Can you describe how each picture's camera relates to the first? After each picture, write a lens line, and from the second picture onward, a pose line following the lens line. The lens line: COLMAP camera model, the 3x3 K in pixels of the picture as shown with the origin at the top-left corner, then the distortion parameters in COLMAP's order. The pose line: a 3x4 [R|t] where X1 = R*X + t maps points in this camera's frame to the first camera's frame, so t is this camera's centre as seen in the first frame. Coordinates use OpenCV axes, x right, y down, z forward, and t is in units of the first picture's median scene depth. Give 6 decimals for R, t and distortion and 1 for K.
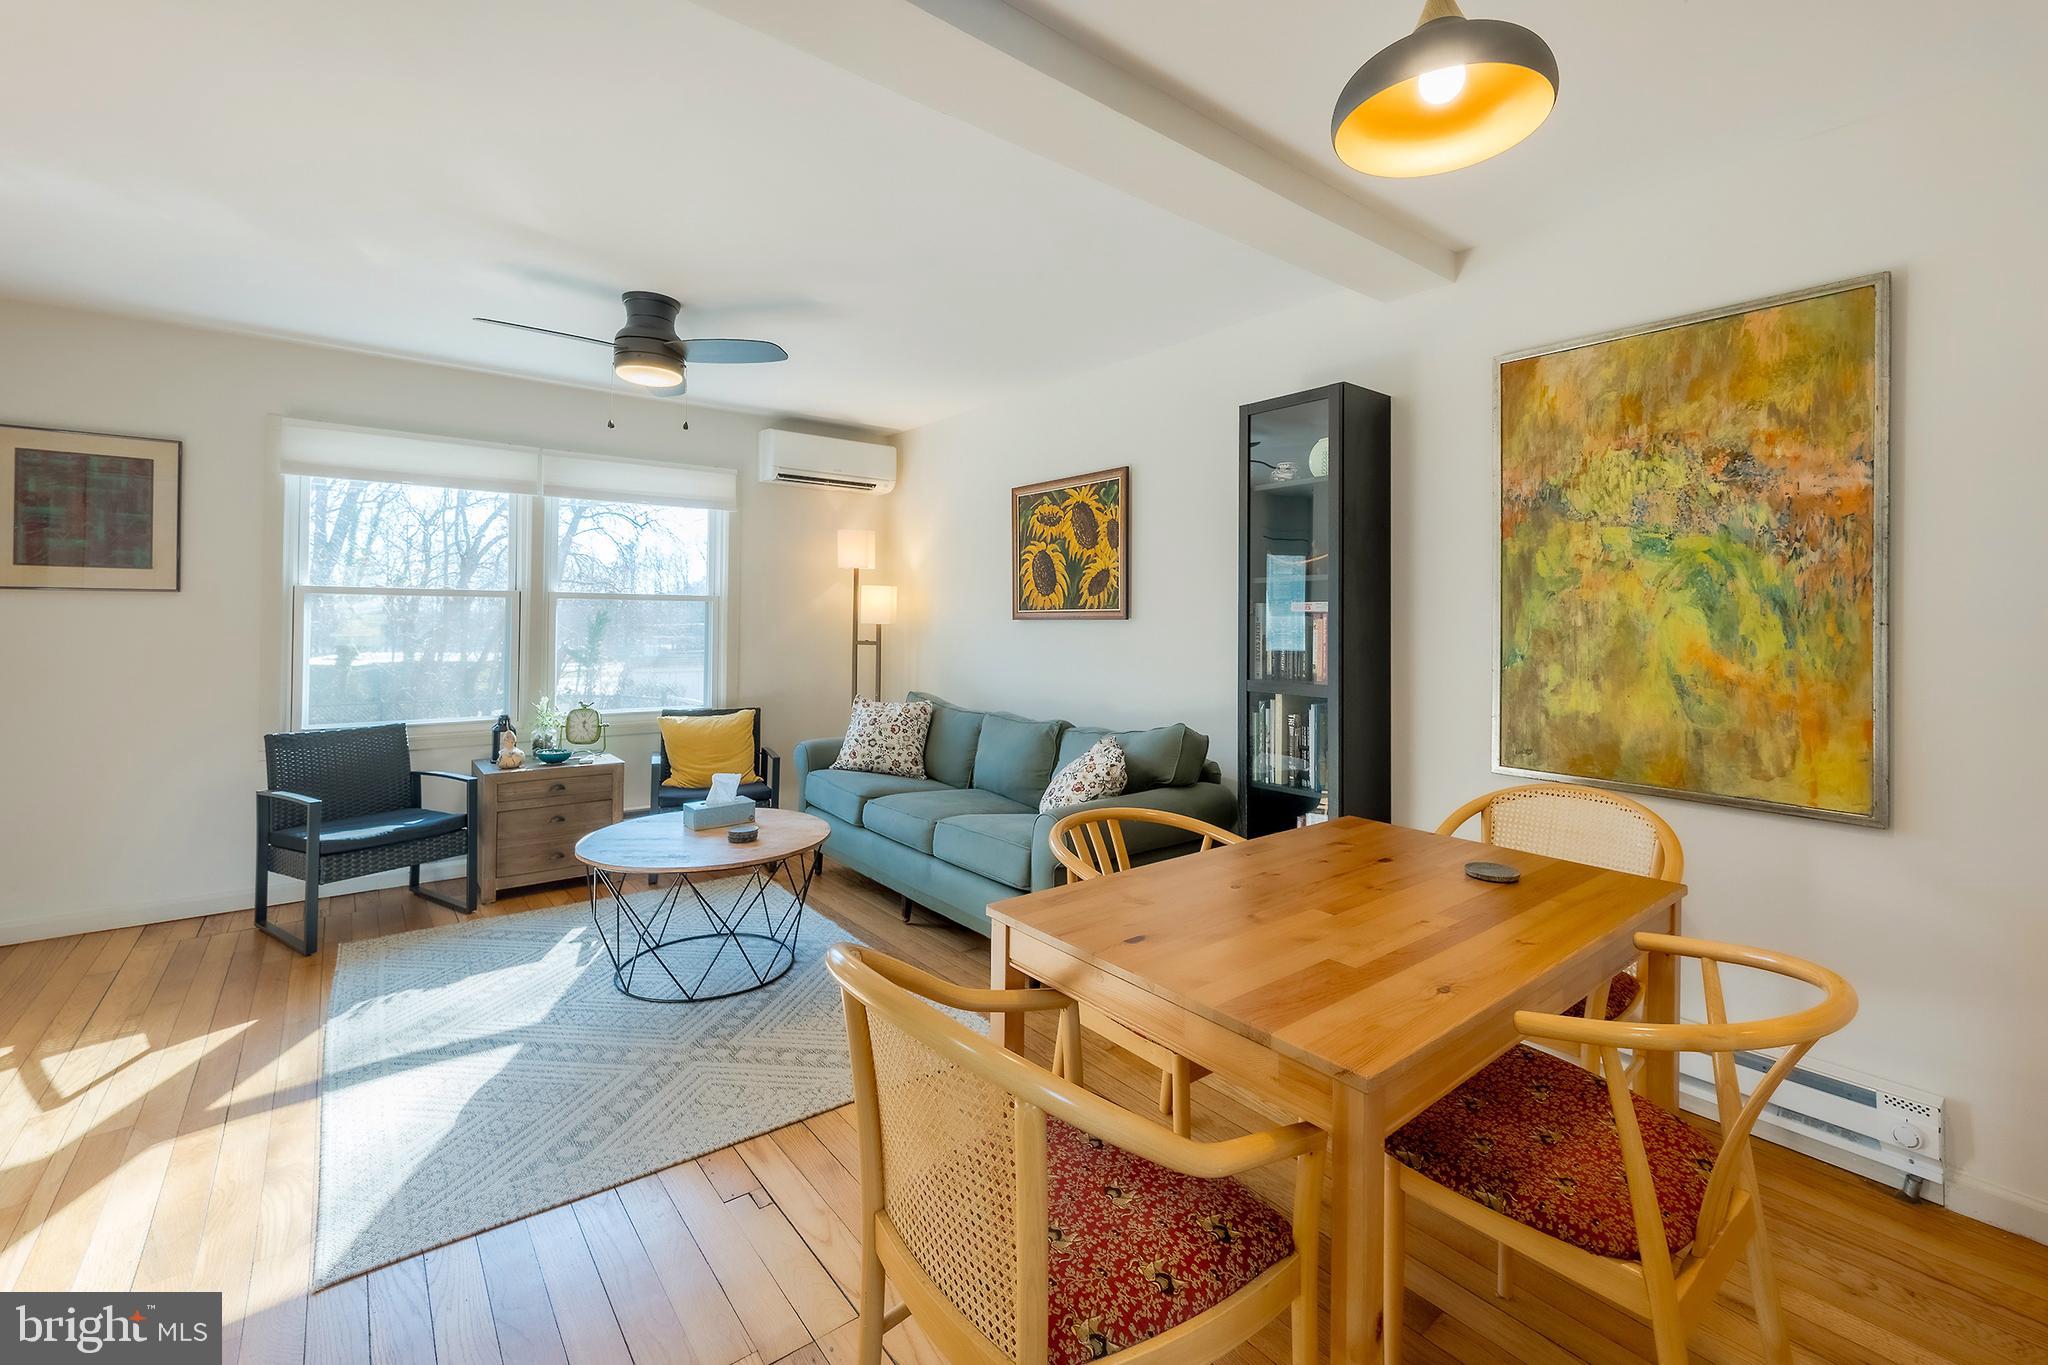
lens RADIAL K [[861.3, 0, 1062.9], [0, 861.3, 620.9], [0, 0, 1]] dist [-0.002580, -0.000787]
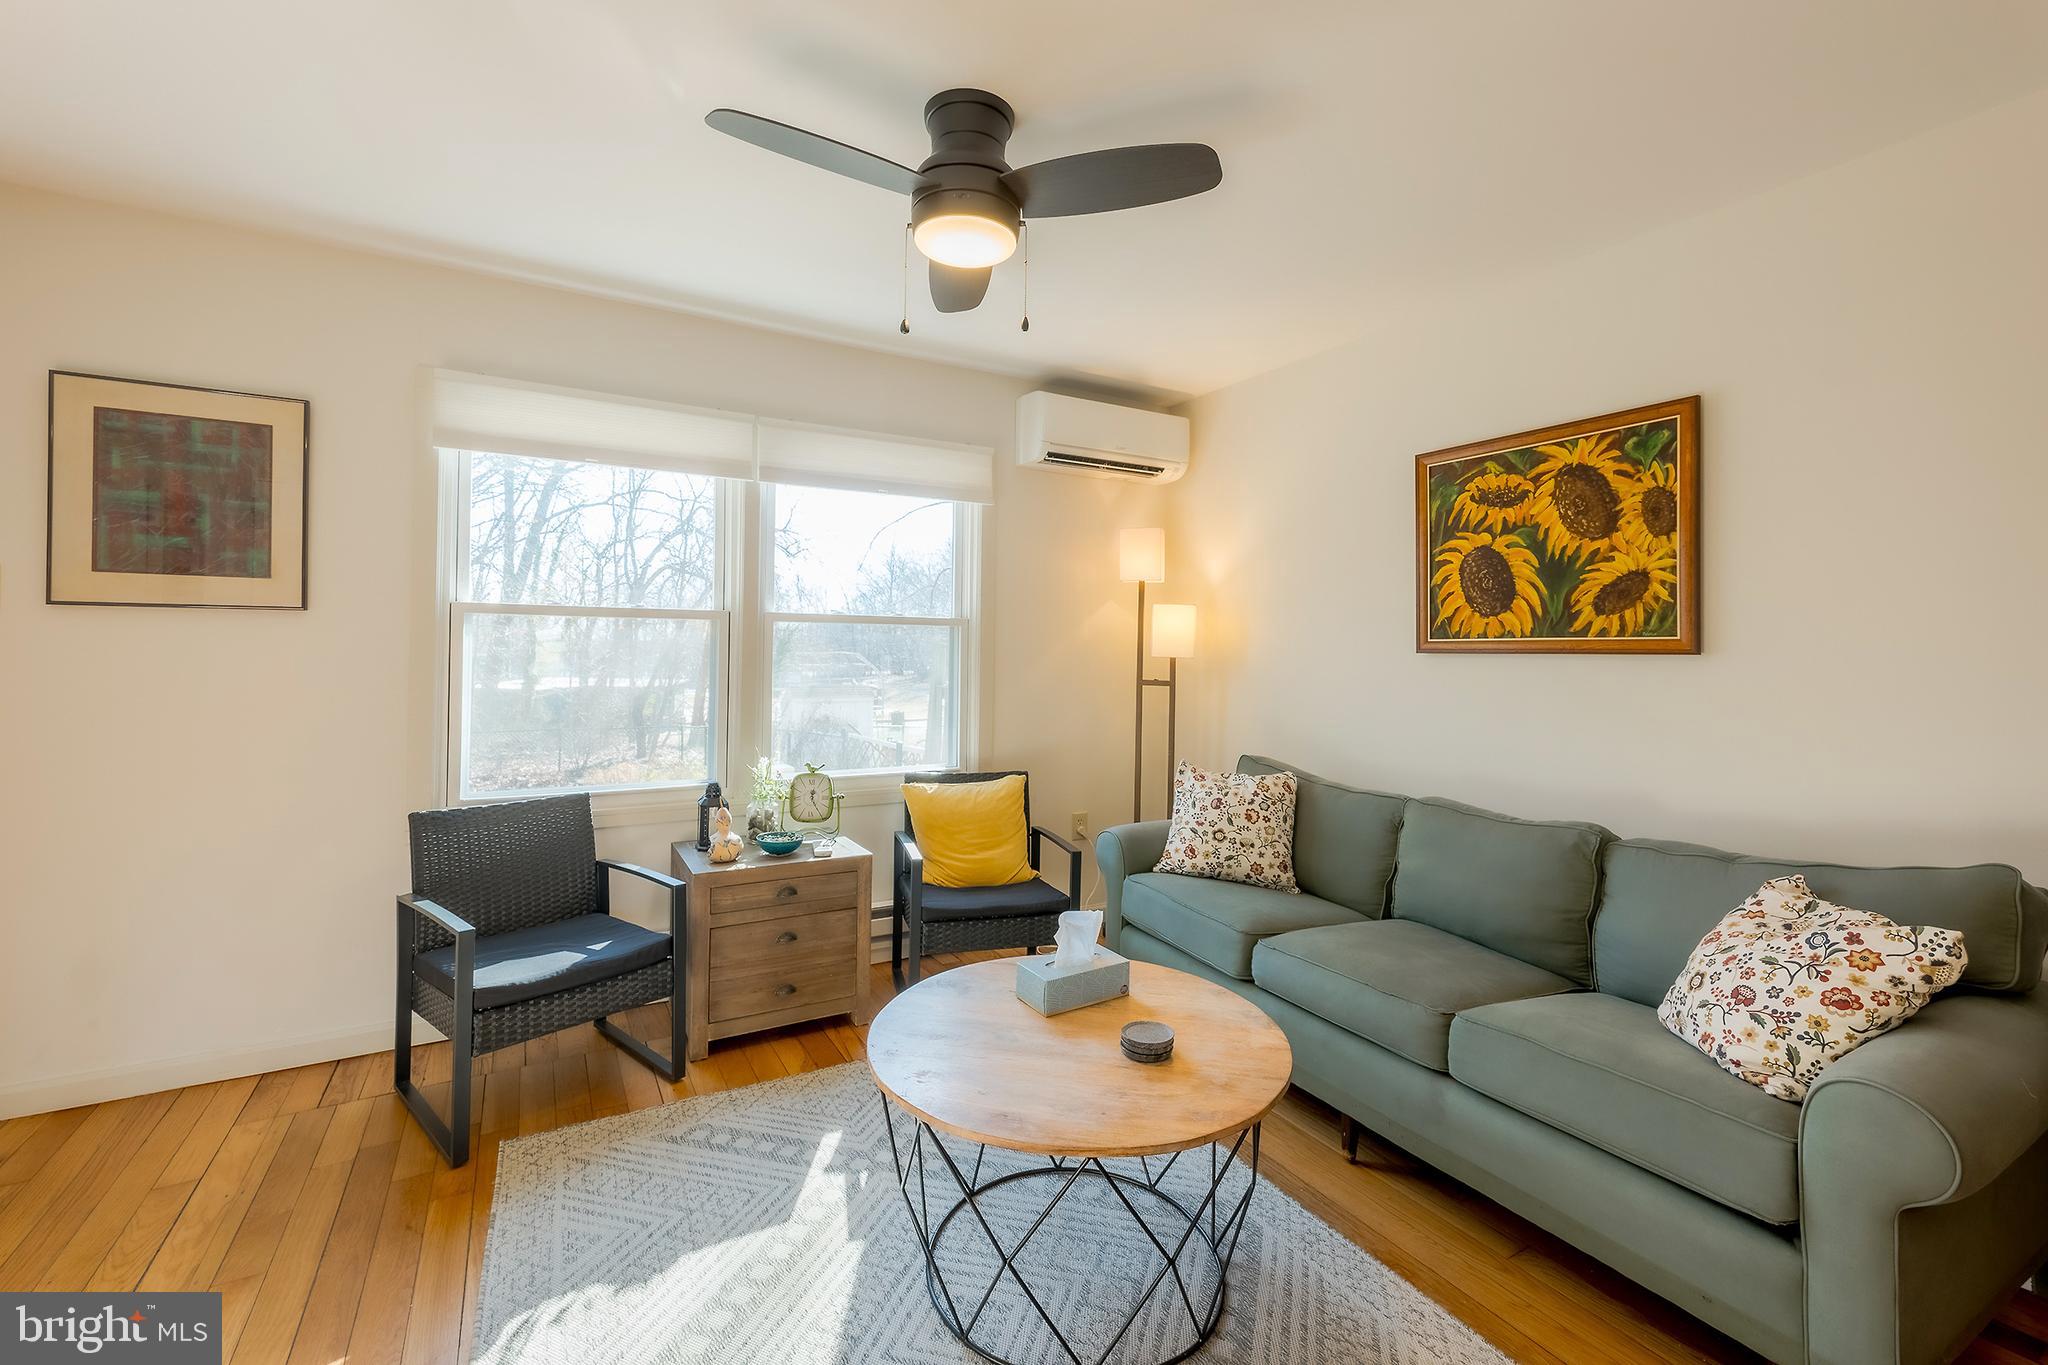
lens RADIAL K [[861.3, 0, 1041.7], [0, 861.3, 647.8], [0, 0, 1]] dist [-0.002580, -0.000787]
pose [[0.987011, 0.003121, -0.160624, -0.311909], [-0.003492, 0.999992, -0.002031, -0.003514], [0.160616, 0.002565, 0.987014, 0.396085]]
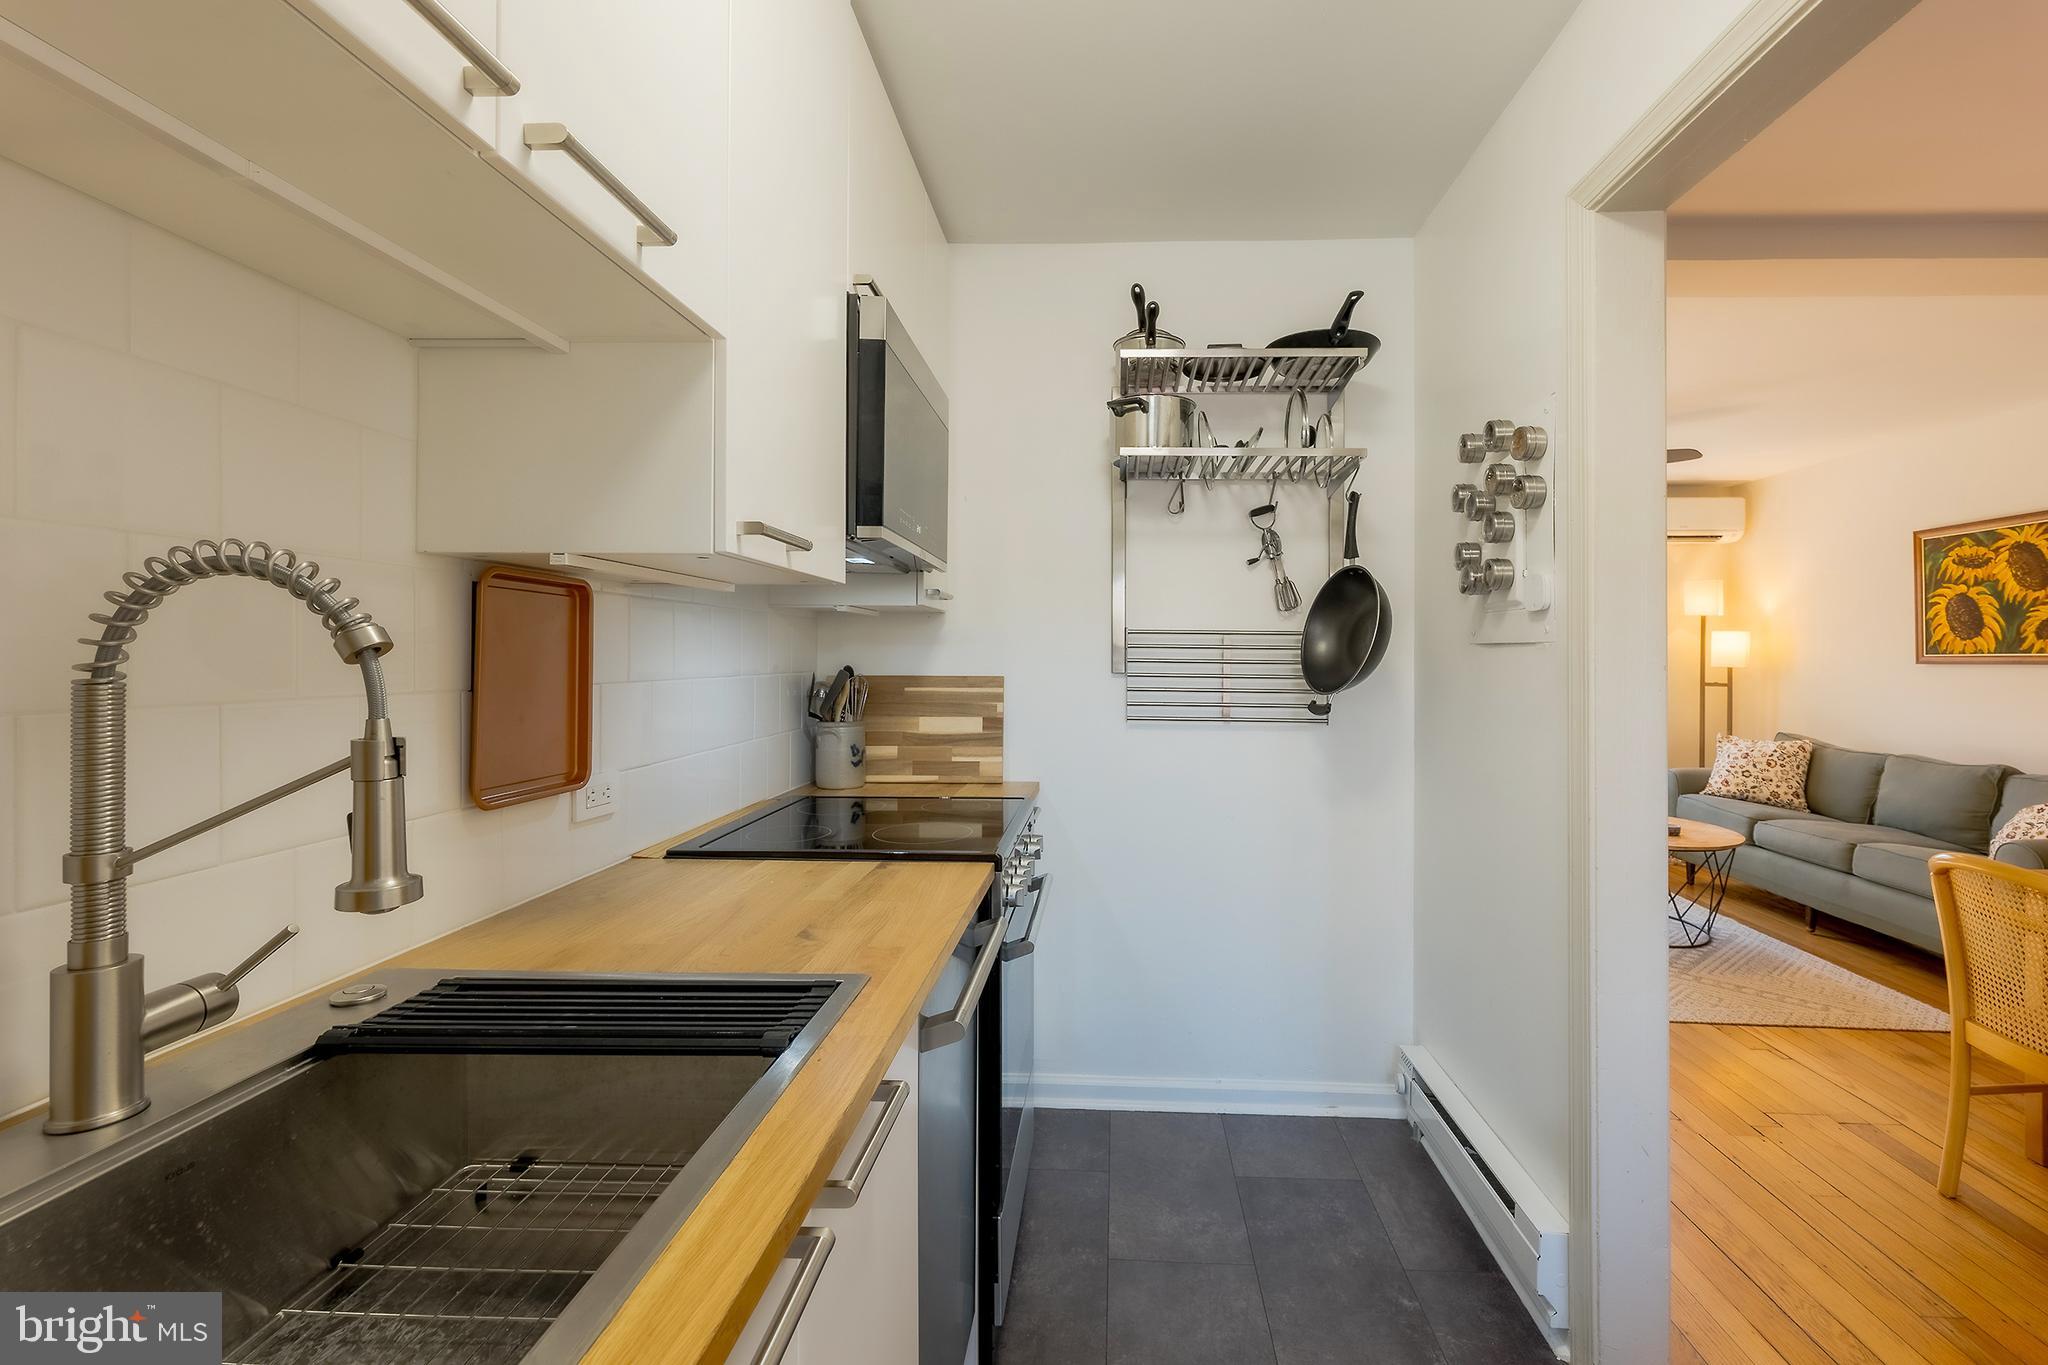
lens RADIAL K [[861.3, 0, 1074.7], [0, 861.3, 653.6], [0, 0, 1]] dist [-0.002580, -0.000787]
pose [[0.731528, -0.005026, -0.681793, -0.122506], [0.001112, 0.999980, -0.006179, -0.010009], [0.681811, 0.003762, 0.731519, -0.502528]]
